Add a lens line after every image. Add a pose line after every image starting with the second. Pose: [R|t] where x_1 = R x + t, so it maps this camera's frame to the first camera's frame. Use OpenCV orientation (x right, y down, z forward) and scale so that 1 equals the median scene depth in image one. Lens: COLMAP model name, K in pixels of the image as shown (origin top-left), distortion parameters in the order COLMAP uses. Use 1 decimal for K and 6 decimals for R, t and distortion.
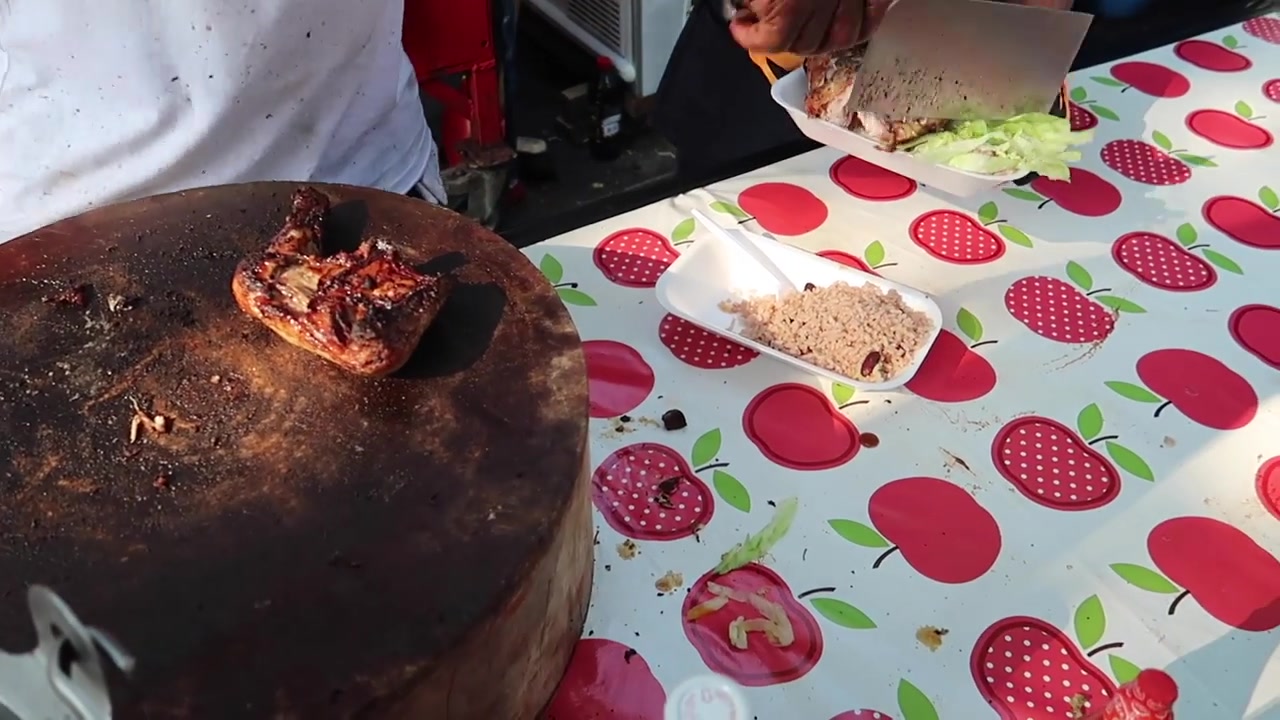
lens RADIAL K [[980.4, 0, 640.0], [0, 980.4, 360.0], [0, 0, 1]] dist [-0.004540, 0.002454]
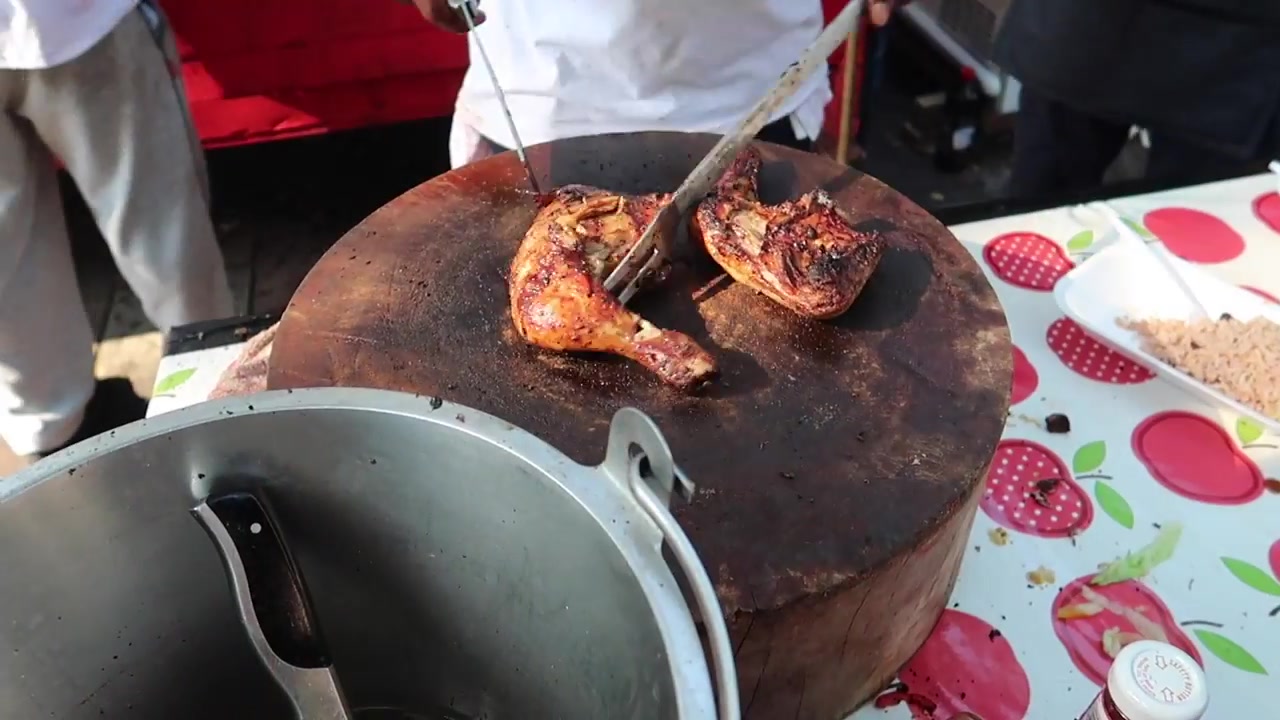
lens RADIAL K [[980.4, 0, 640.0], [0, 980.4, 360.0], [0, 0, 1]] dist [-0.004540, 0.002454]
pose [[0.946019, 0.183067, -0.267460, -0.135430], [-0.184123, 0.982671, 0.021351, 0.066857], [0.266734, 0.029047, 0.963332, -0.077474]]
